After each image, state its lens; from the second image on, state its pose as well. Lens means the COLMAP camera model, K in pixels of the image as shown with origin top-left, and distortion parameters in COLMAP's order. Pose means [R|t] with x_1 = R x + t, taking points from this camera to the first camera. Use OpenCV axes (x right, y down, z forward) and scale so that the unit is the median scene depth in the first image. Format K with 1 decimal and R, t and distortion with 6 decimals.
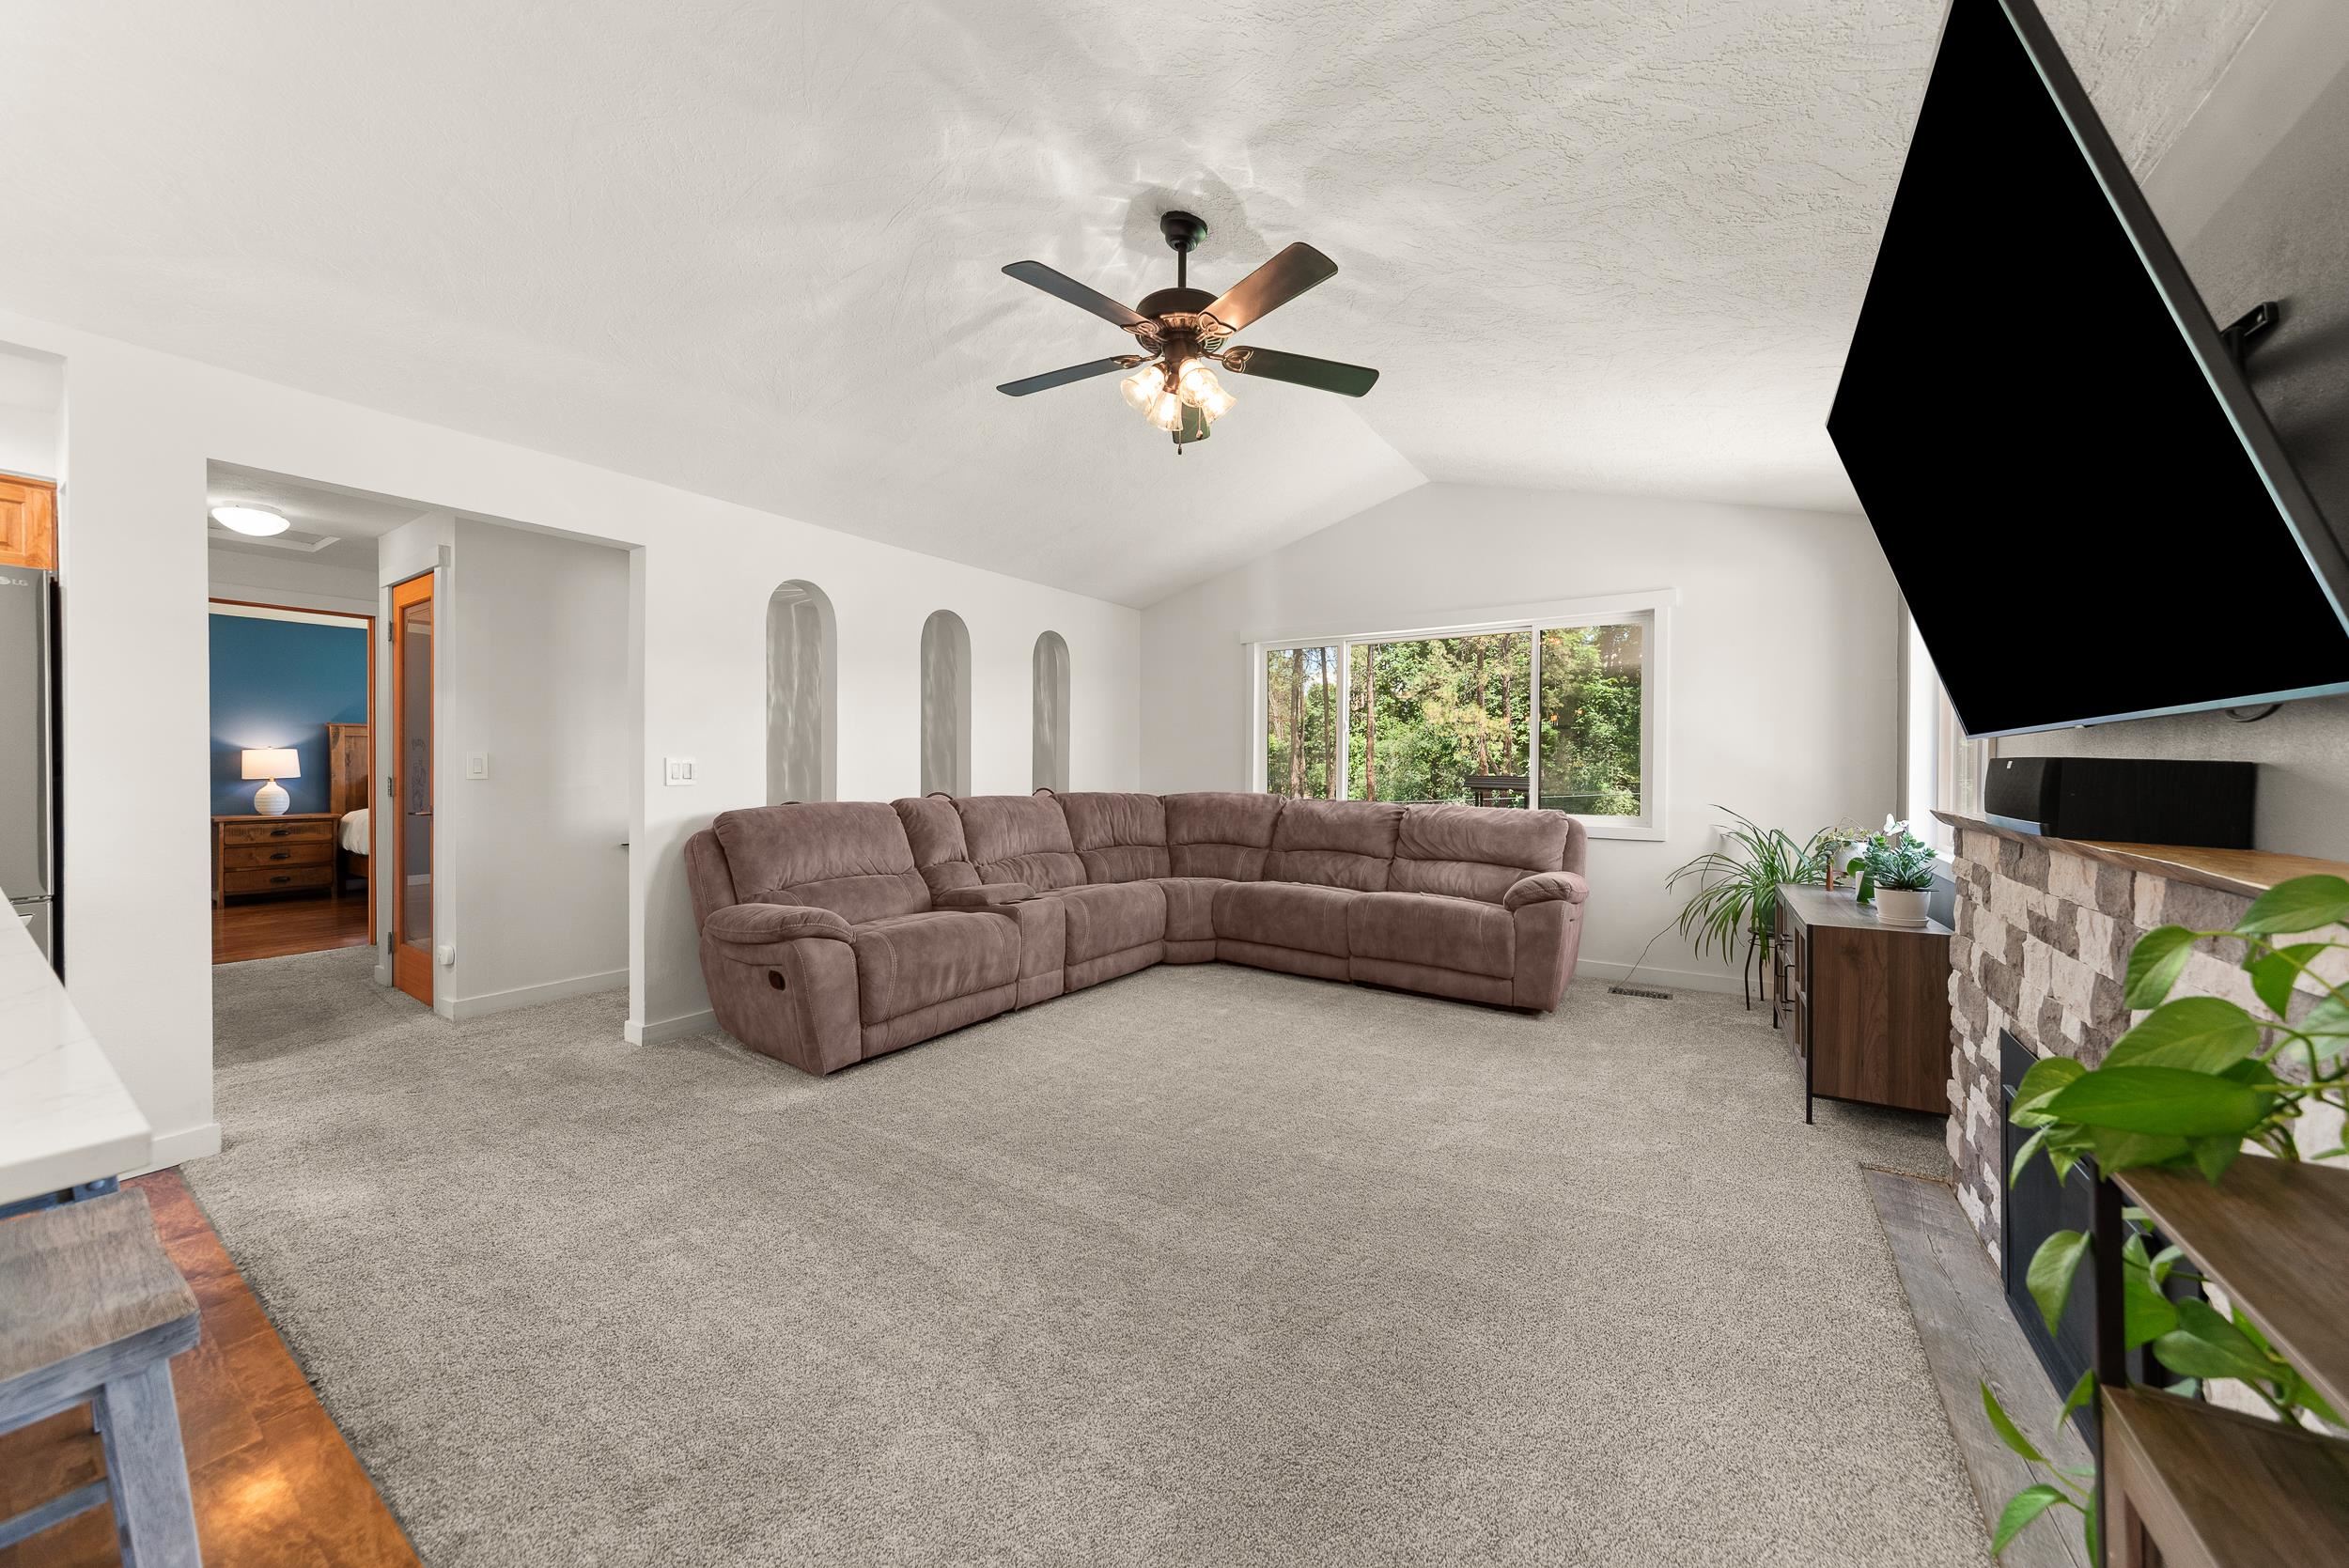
lens RADIAL K [[828.7, 0, 1178.5], [0, 828.7, 765.9], [0, 0, 1]] dist [-0.000115, 0.000006]
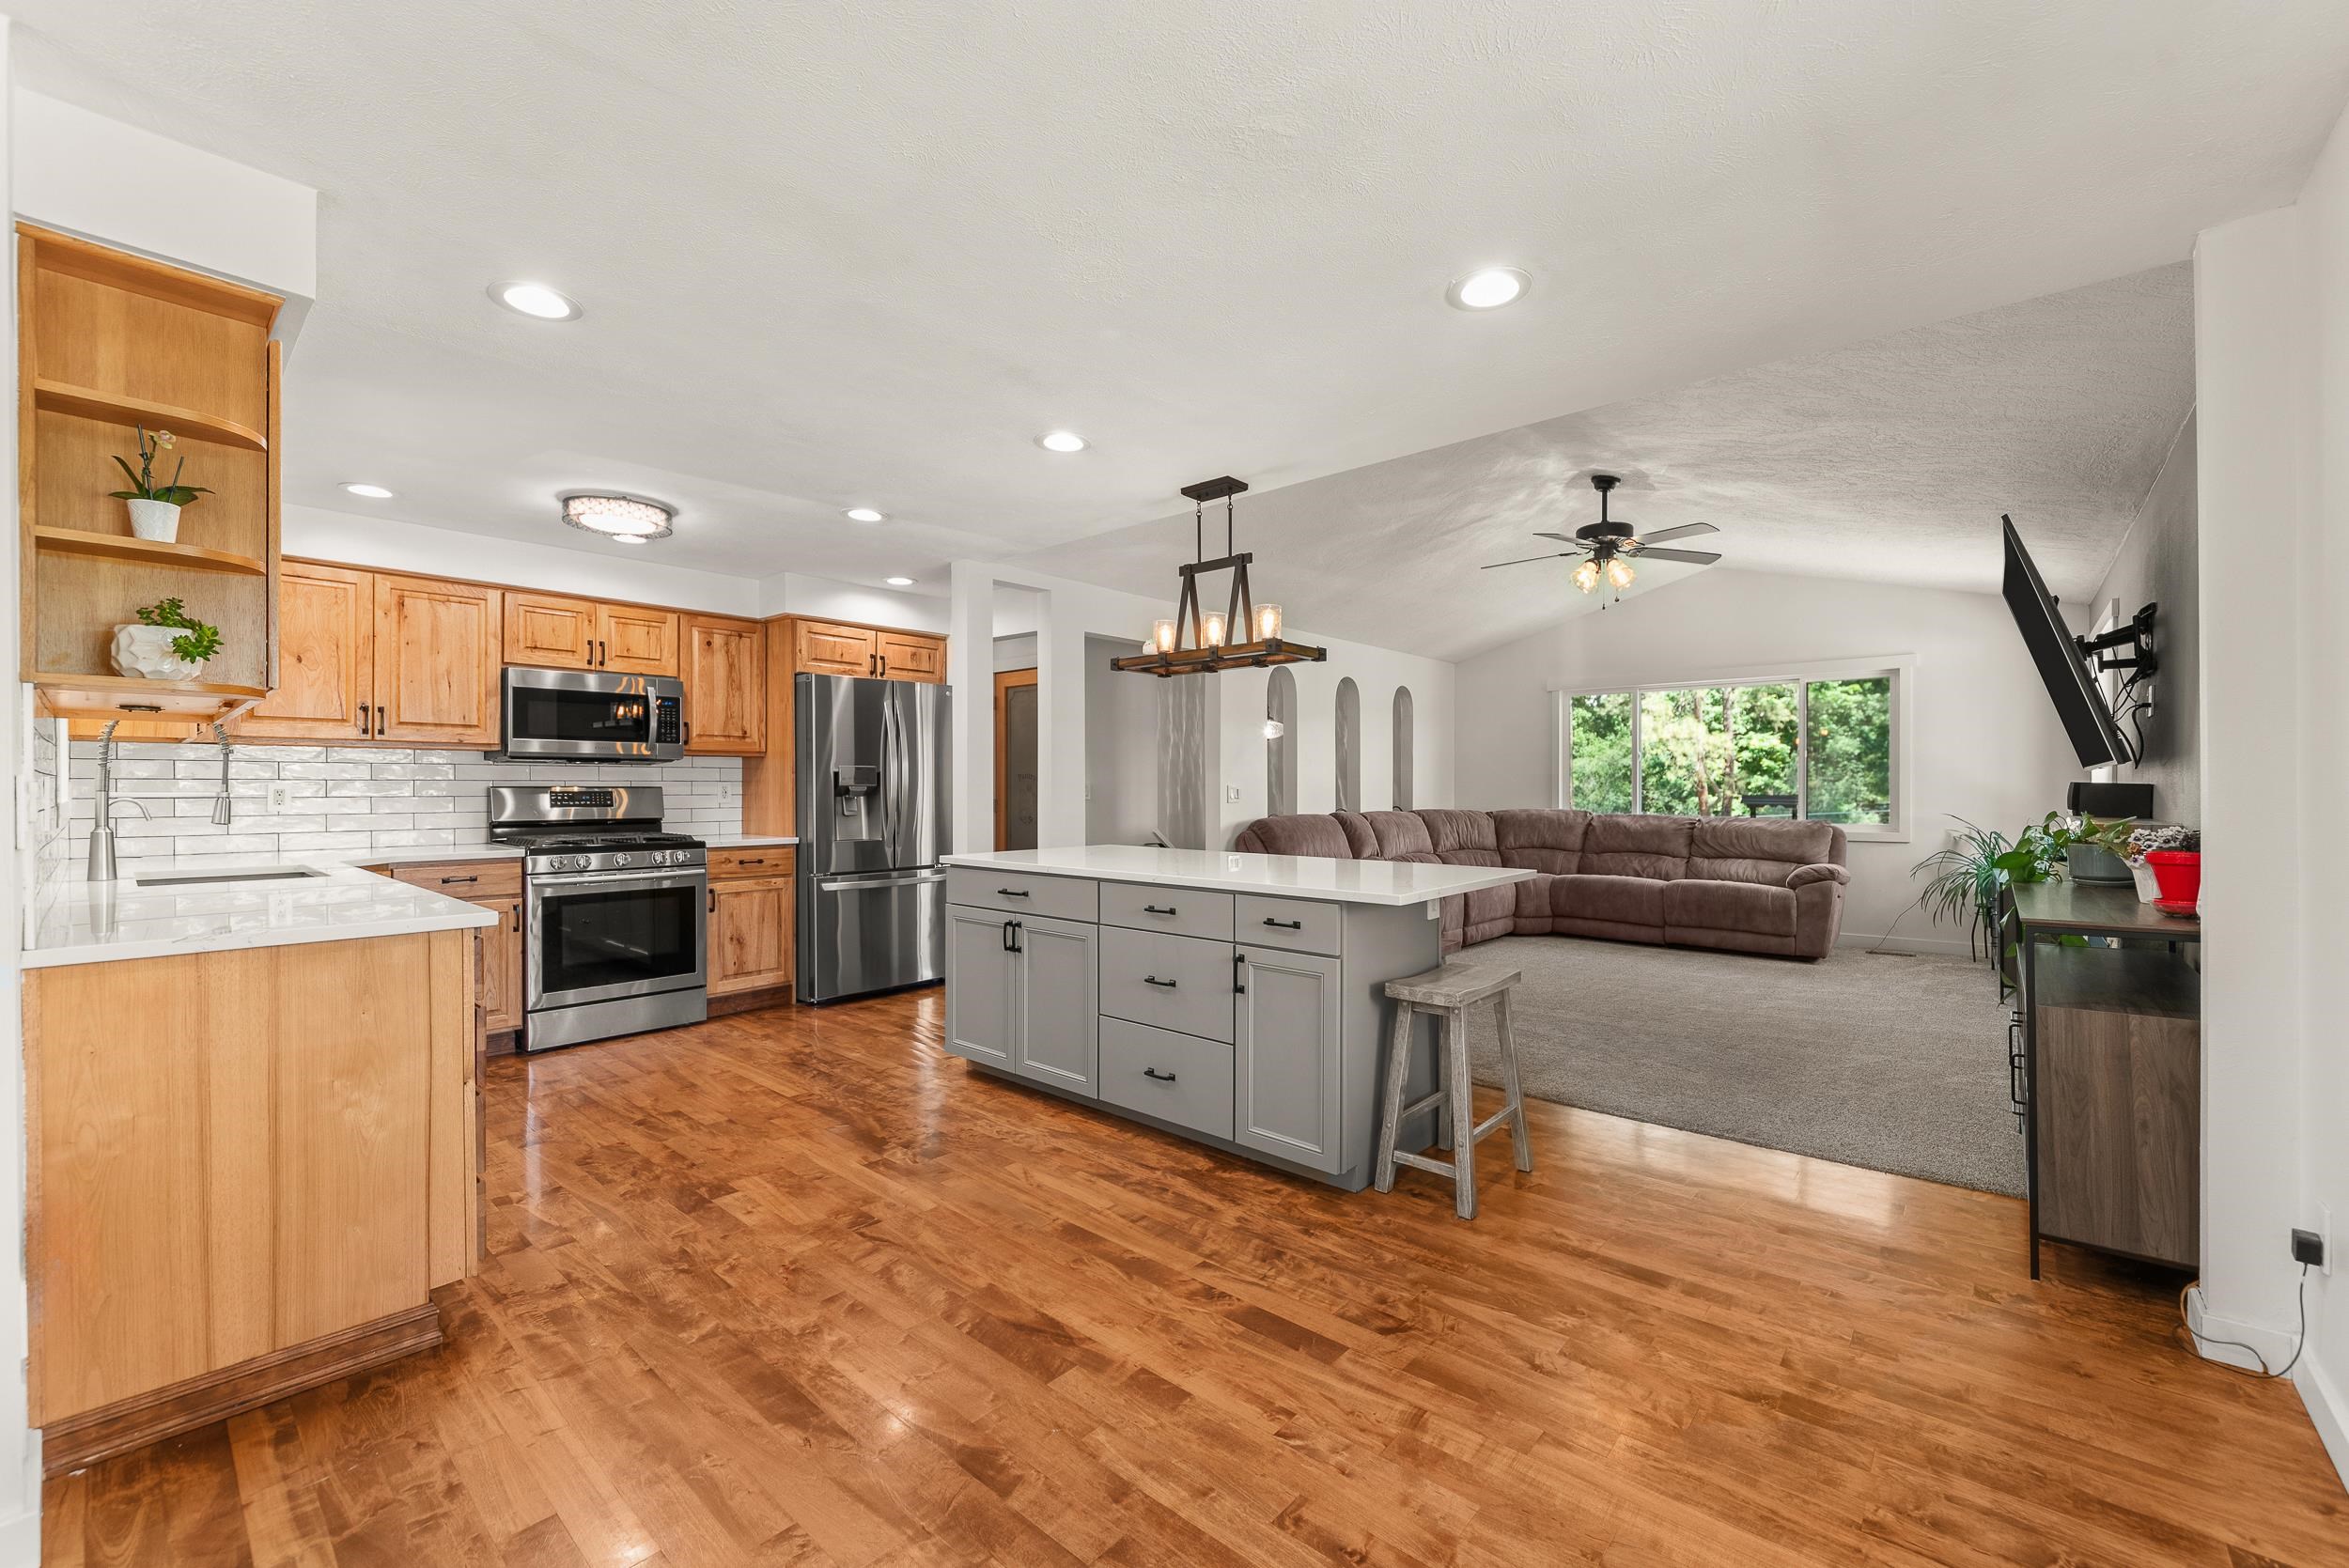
lens RADIAL K [[920.3, 0, 1228.7], [0, 920.3, 781.9], [0, 0, 1]] dist [0.000937, -0.000230]
pose [[0.993502, -0.006518, -0.113632, -0.317617], [0.005664, 0.999953, -0.007837, -0.001766], [0.113678, 0.007142, 0.993492, -0.569353]]
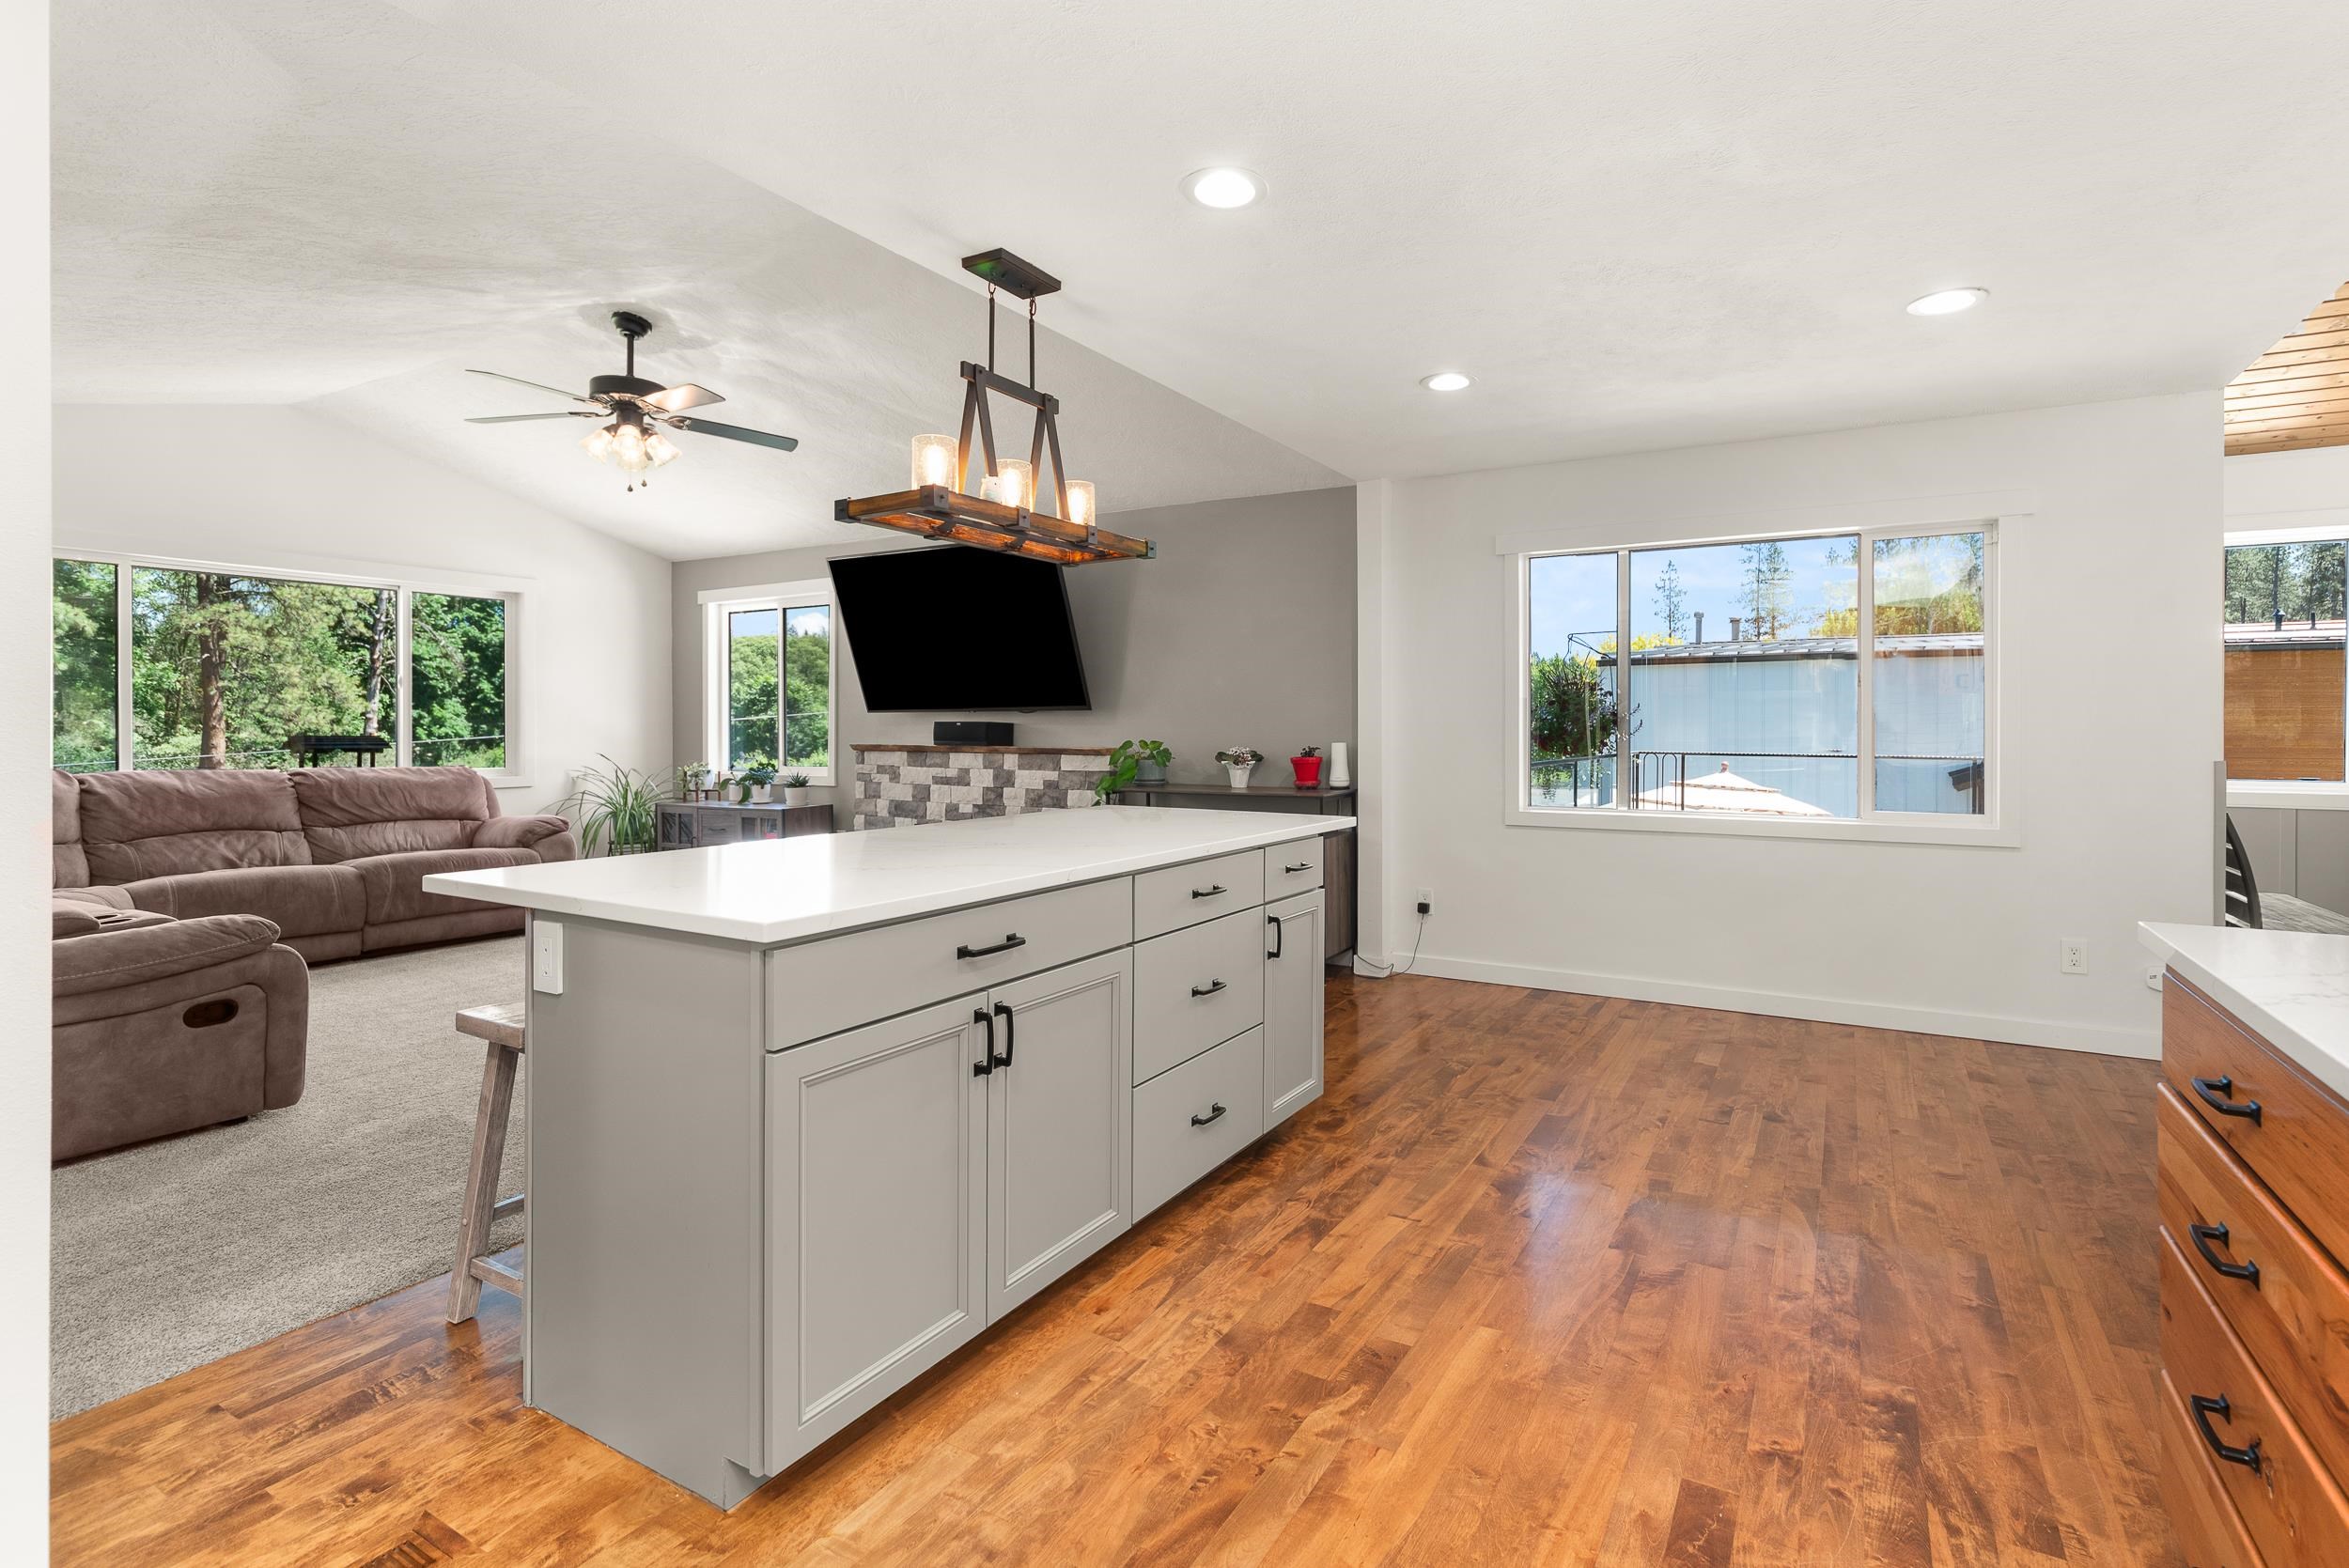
lens RADIAL K [[1104.2, 0, 1180.4], [0, 1104.2, 722.2], [0, 0, 1]] dist [0.000264, 0.000136]
pose [[-0.030234, -0.003921, 0.999535, -1.006384], [0.001988, 0.999990, 0.003983, -0.006490], [-0.999541, 0.002108, -0.030226, 0.095980]]
